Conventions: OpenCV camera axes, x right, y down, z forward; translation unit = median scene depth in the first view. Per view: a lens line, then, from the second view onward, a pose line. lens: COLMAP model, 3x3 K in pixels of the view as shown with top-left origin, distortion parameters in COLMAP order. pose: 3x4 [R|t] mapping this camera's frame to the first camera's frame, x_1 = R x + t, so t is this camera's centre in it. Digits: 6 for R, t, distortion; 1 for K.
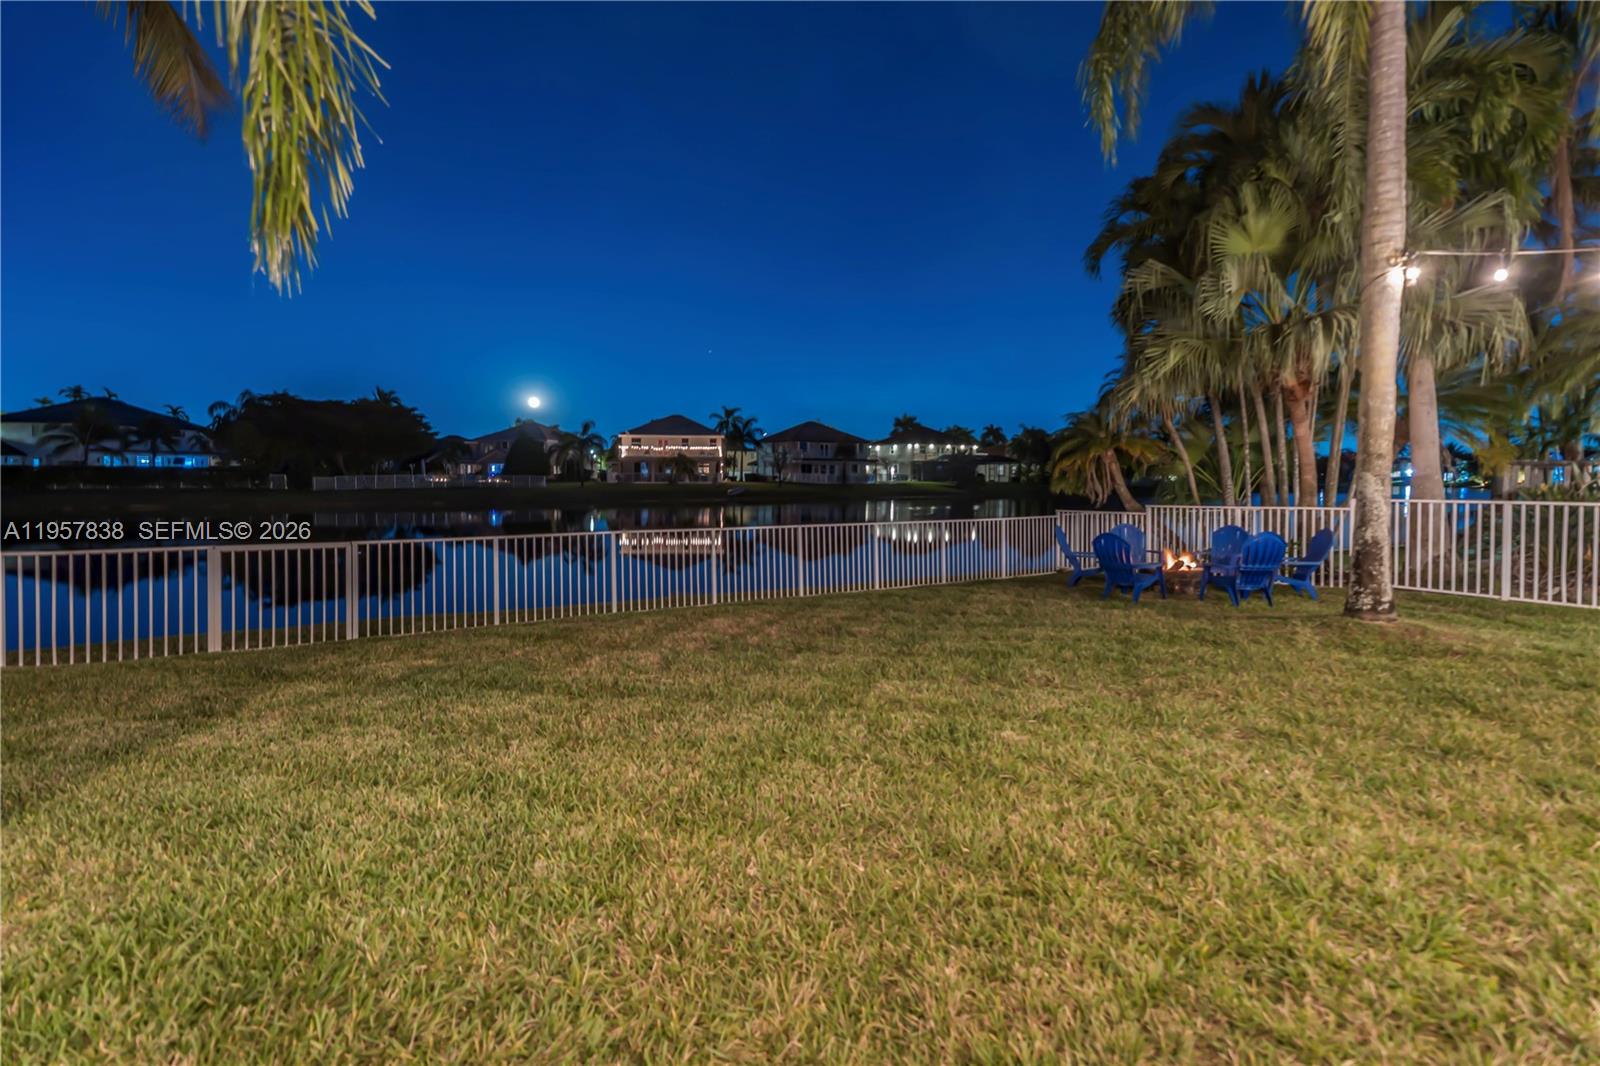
lens RADIAL K [[731.0, 0, 796.3], [0, 731.0, 494.2], [0, 0, 1]] dist [0.031036, -0.000260]
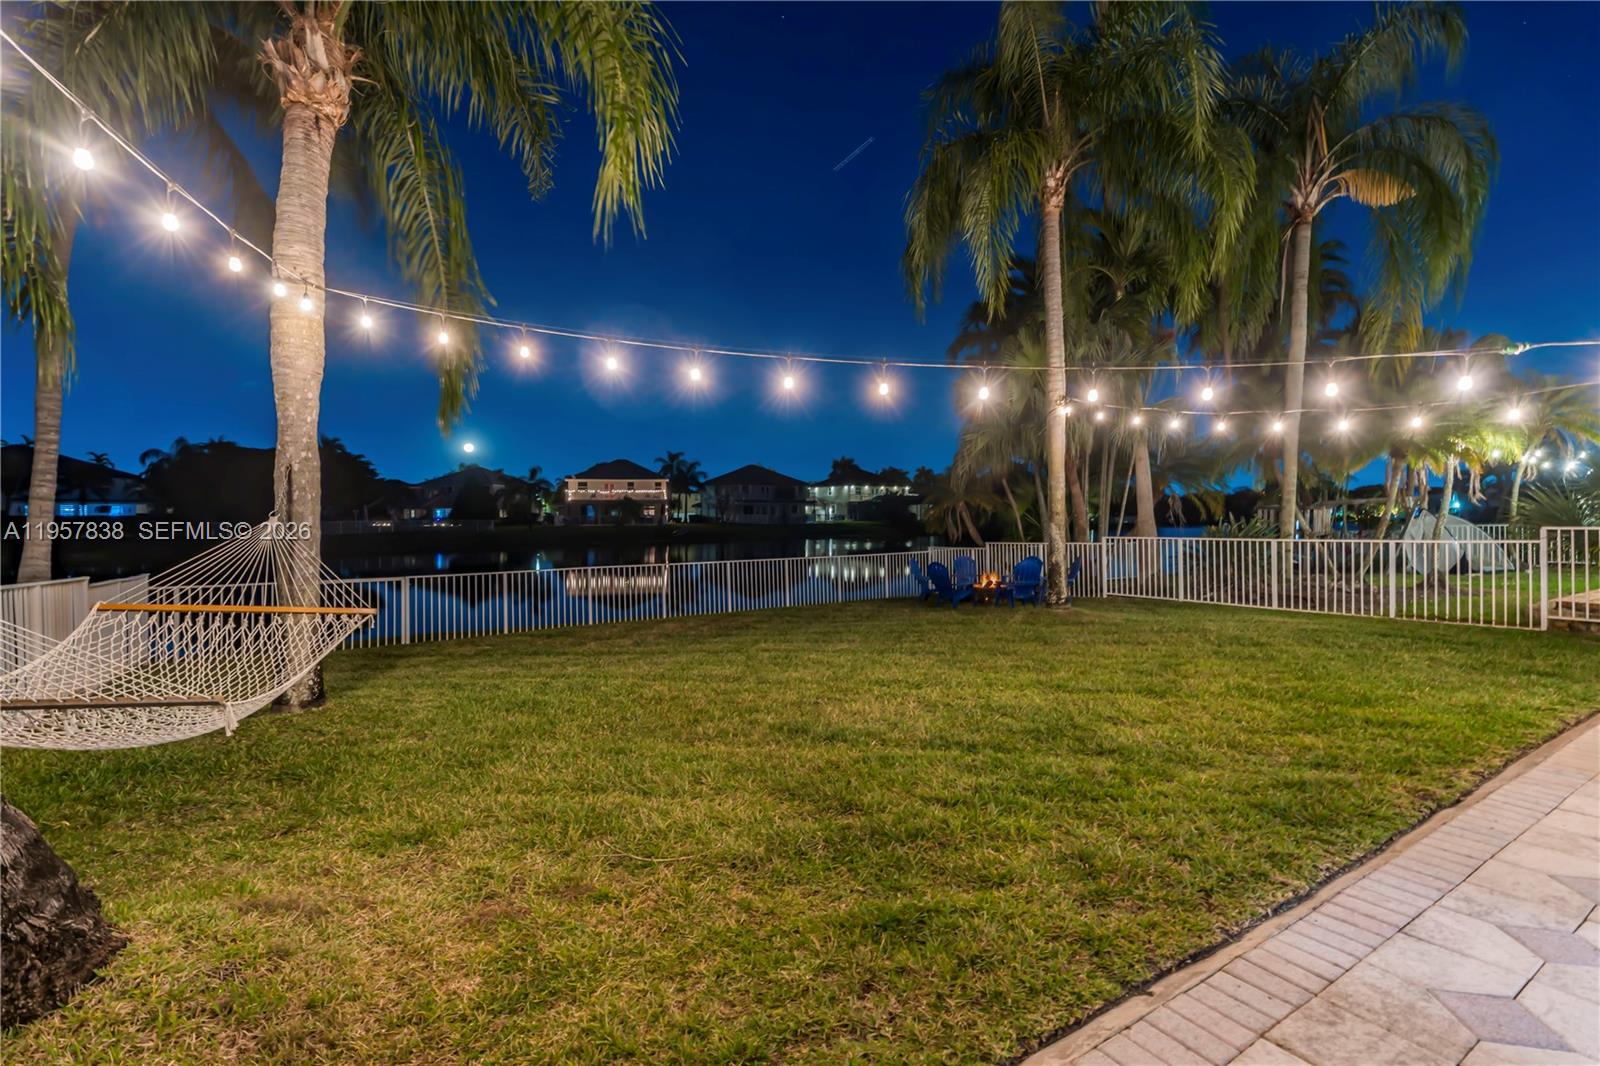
lens RADIAL K [[717.6, 0, 805.8], [0, 717.6, 521.4], [0, 0, 1]] dist [0.030395, -0.000327]
pose [[0.995899, -0.010795, 0.089823, 0.003575], [0.012303, 0.999792, -0.016252, -0.000858], [-0.089629, 0.017291, 0.995825, -0.040091]]
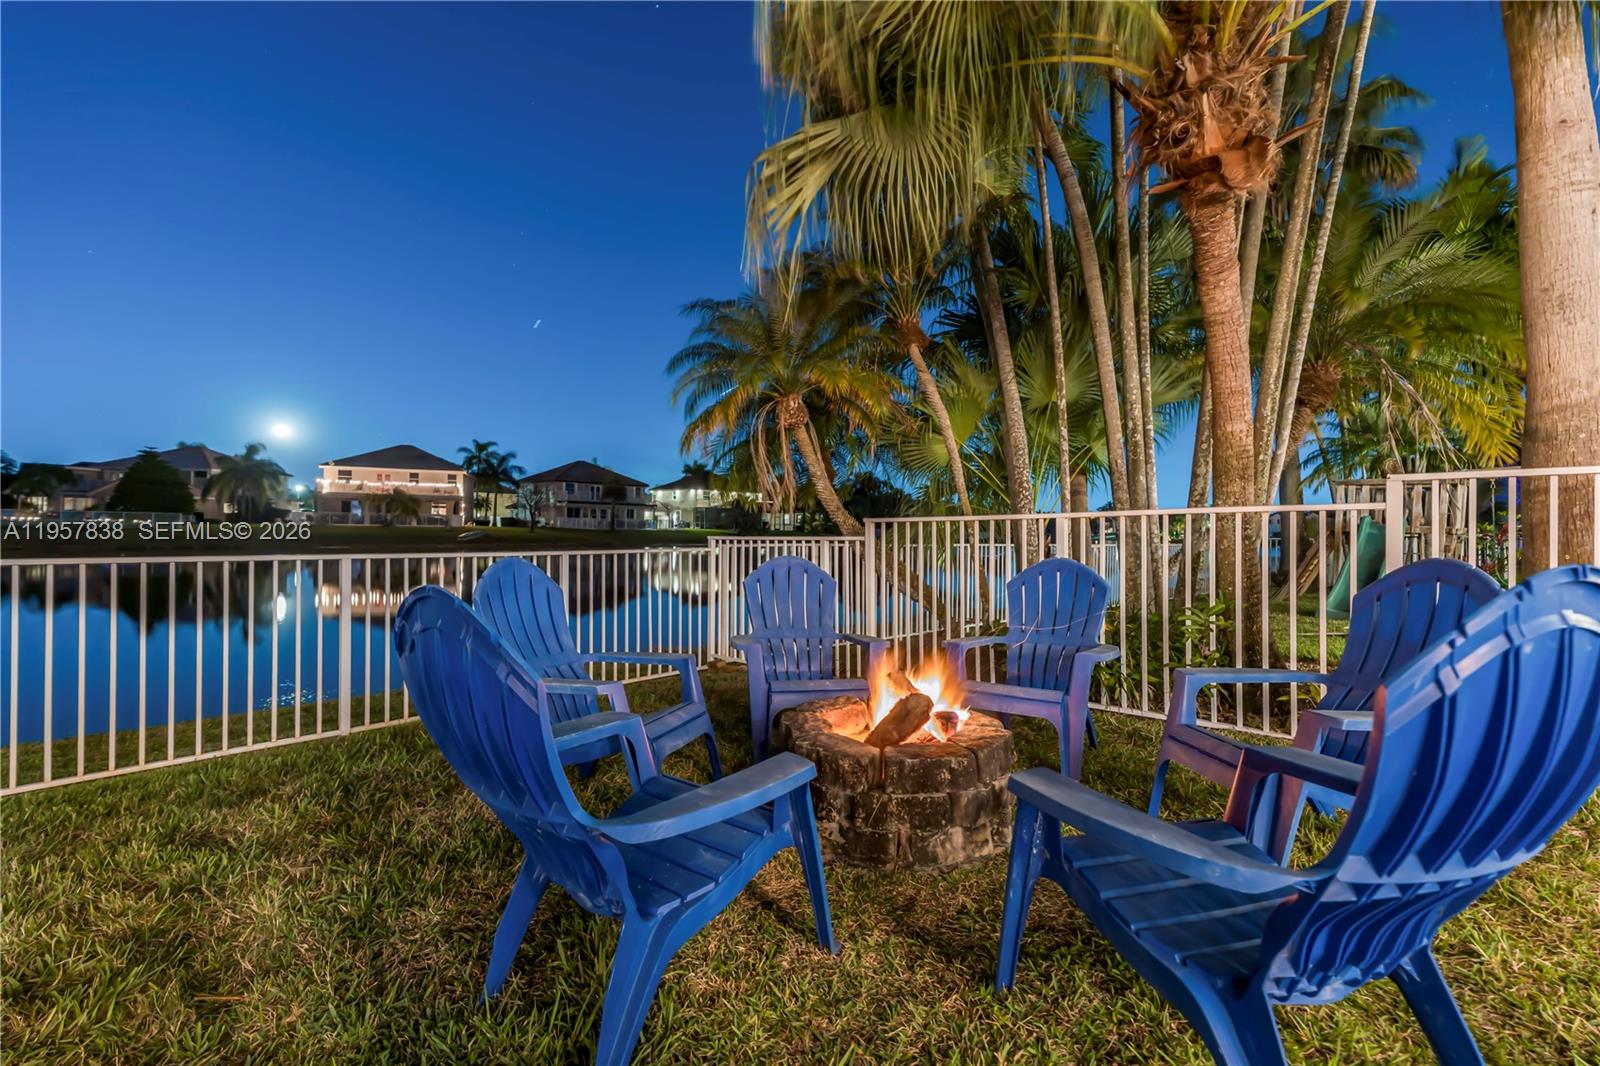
lens RADIAL K [[717.6, 0, 805.8], [0, 717.6, 521.4], [0, 0, 1]] dist [0.030395, -0.000327]
pose [[0.959461, 0.012940, 0.281545, 0.044454], [-0.003826, 0.999451, -0.032900, 0.004278], [-0.281817, 0.030489, 0.958984, 0.083118]]
